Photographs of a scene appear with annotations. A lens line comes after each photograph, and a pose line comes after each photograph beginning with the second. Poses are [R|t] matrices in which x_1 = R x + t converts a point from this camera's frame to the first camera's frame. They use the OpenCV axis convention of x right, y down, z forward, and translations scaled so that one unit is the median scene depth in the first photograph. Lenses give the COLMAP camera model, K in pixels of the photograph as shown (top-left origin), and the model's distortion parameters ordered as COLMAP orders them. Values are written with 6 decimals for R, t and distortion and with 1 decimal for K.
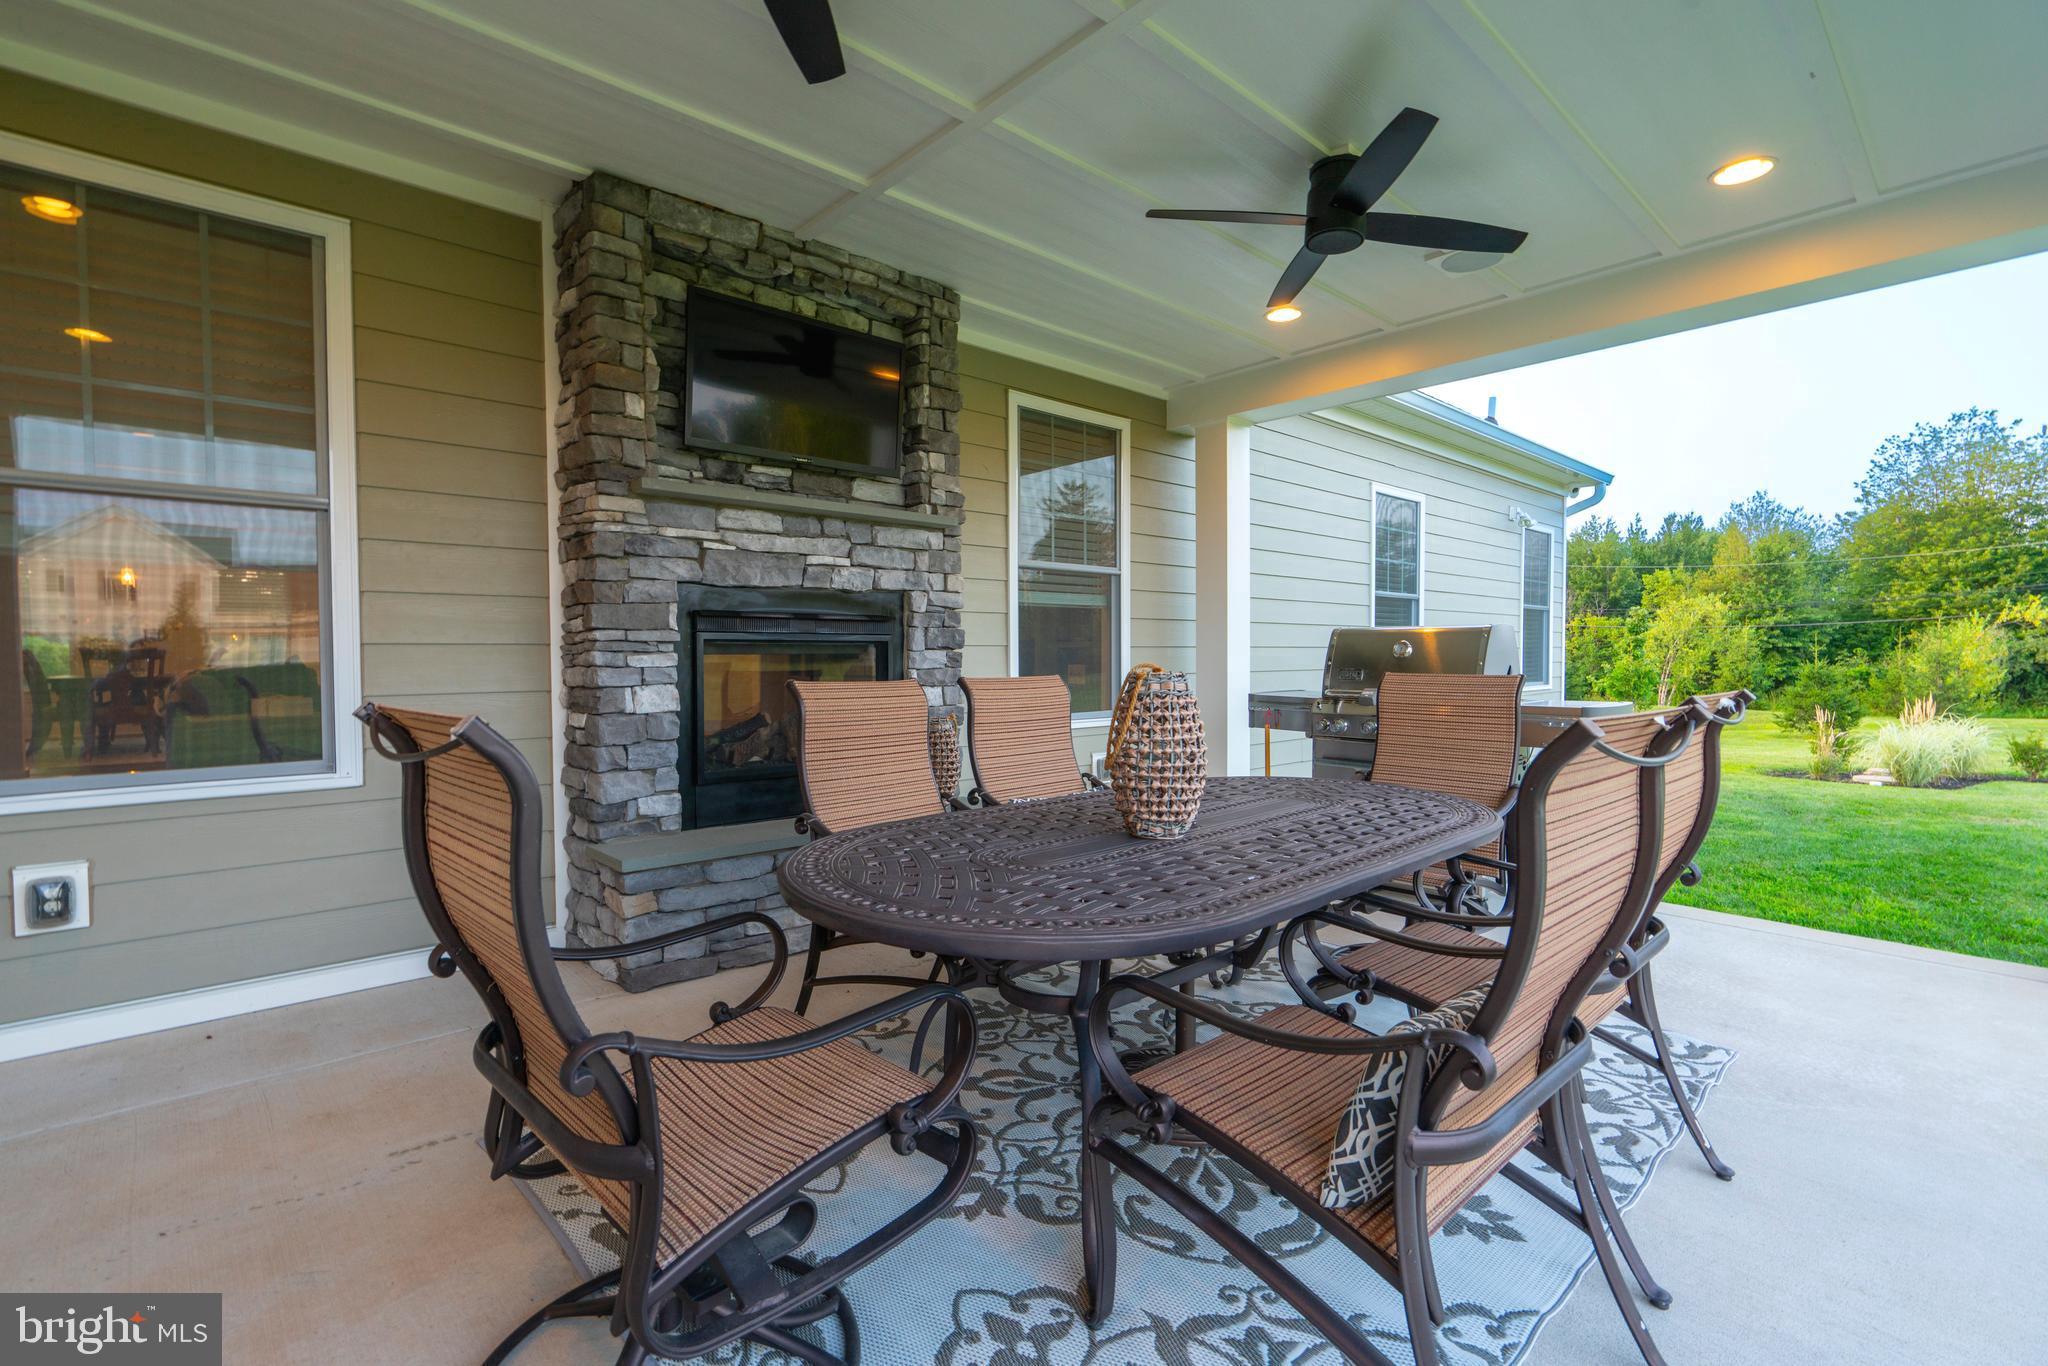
lens RADIAL K [[931.6, 0, 1021.6], [0, 931.6, 672.7], [0, 0, 1]] dist [-0.002442, 0.001543]
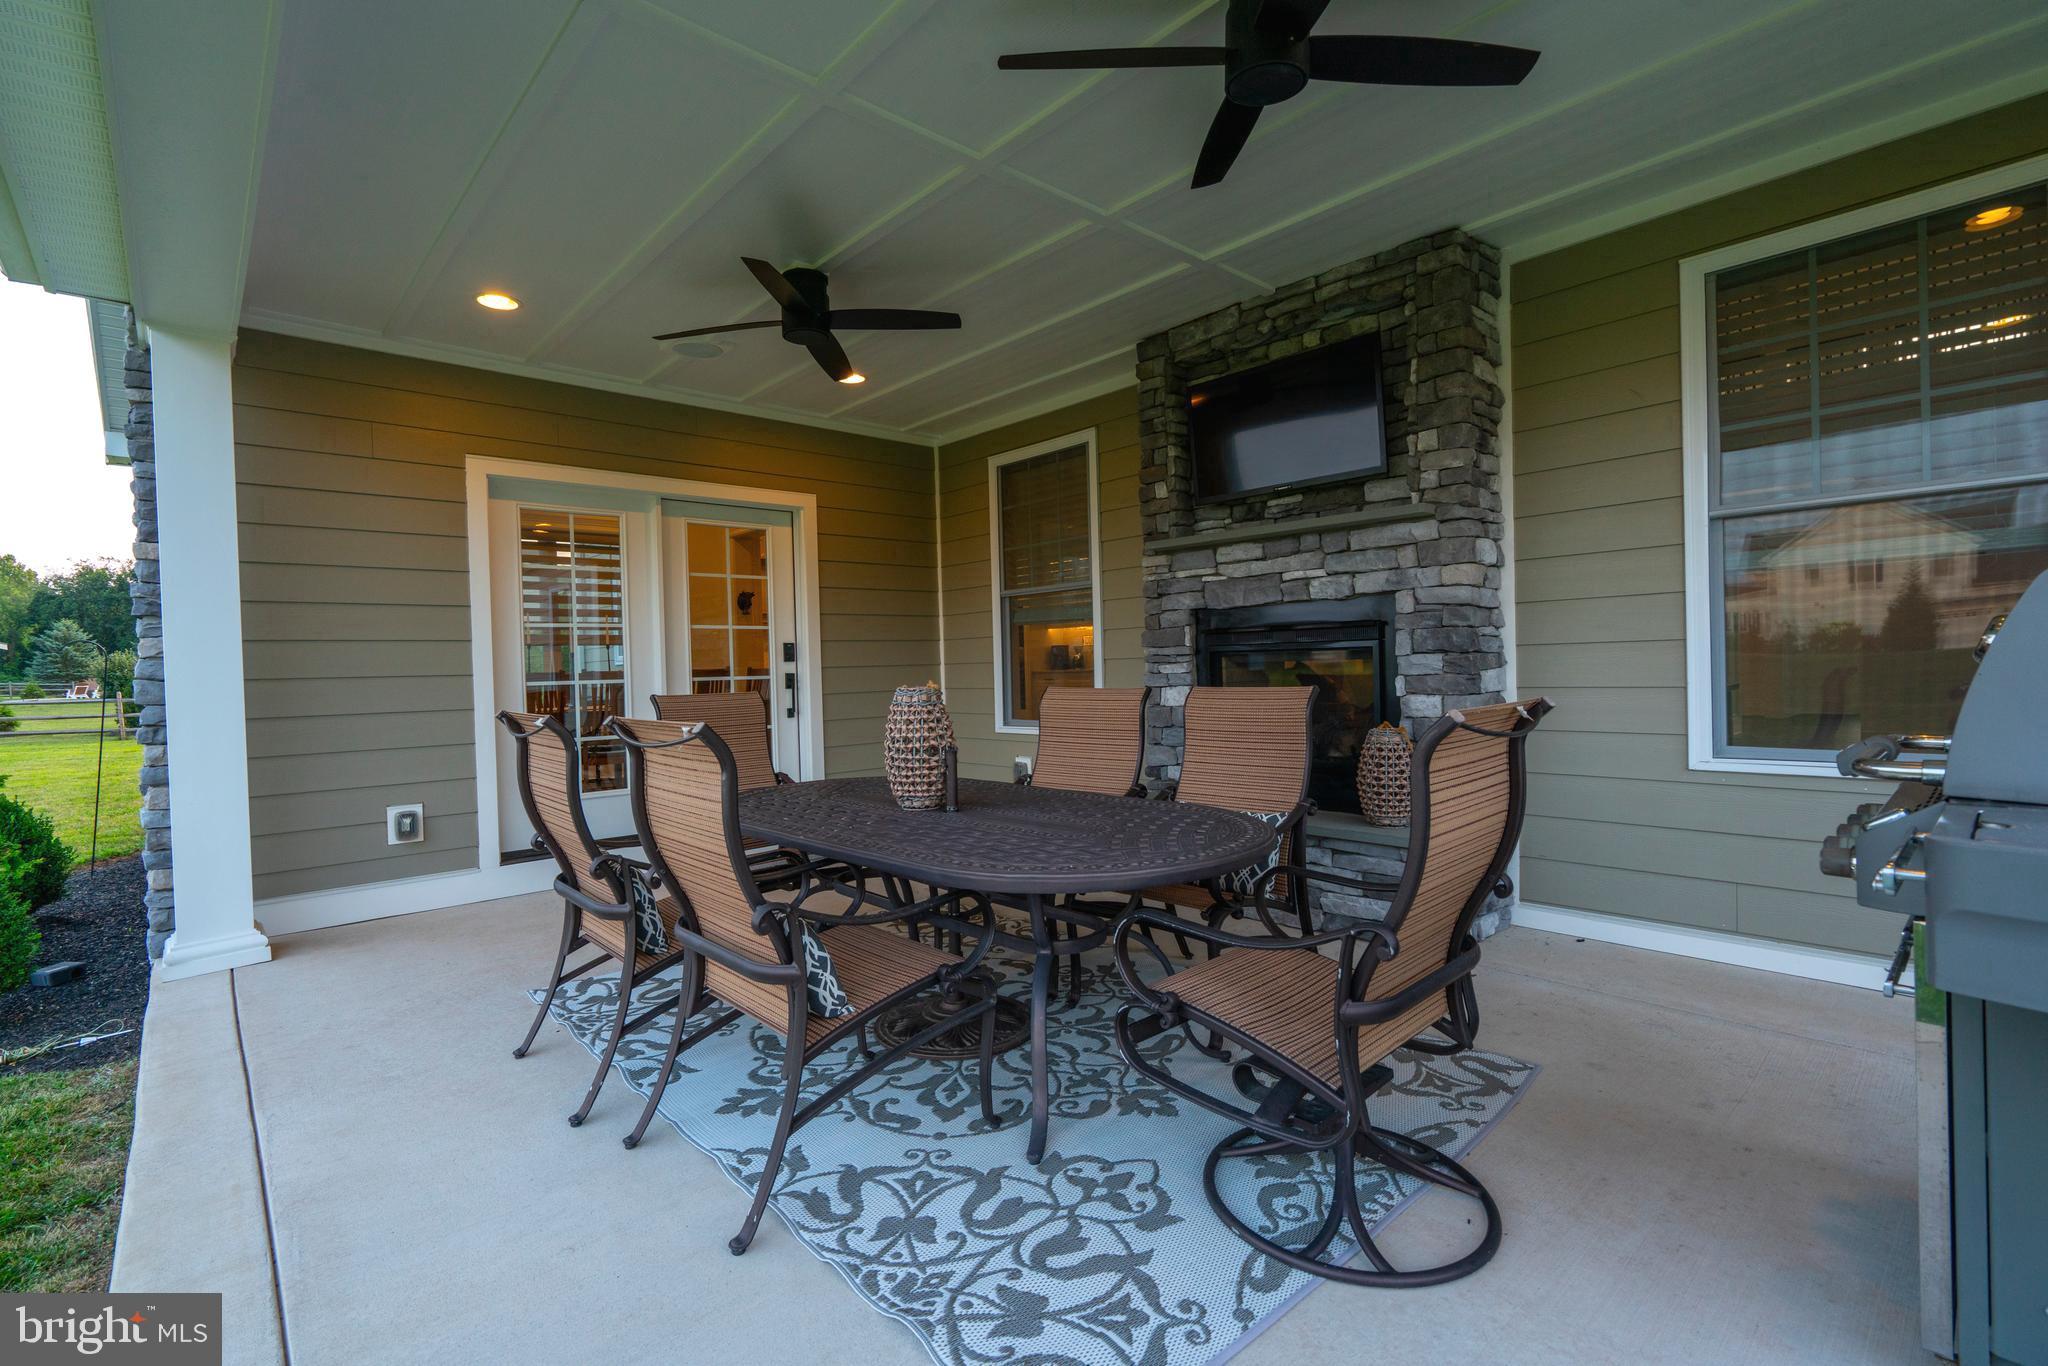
lens RADIAL K [[931.6, 0, 1021.7], [0, 931.6, 679.4], [0, 0, 1]] dist [-0.002442, 0.001543]
pose [[-0.005369, 0.020259, -0.999780, 0.879945], [0.009691, 0.999749, 0.020206, -0.023862], [0.999939, -0.009580, -0.005564, 0.681990]]
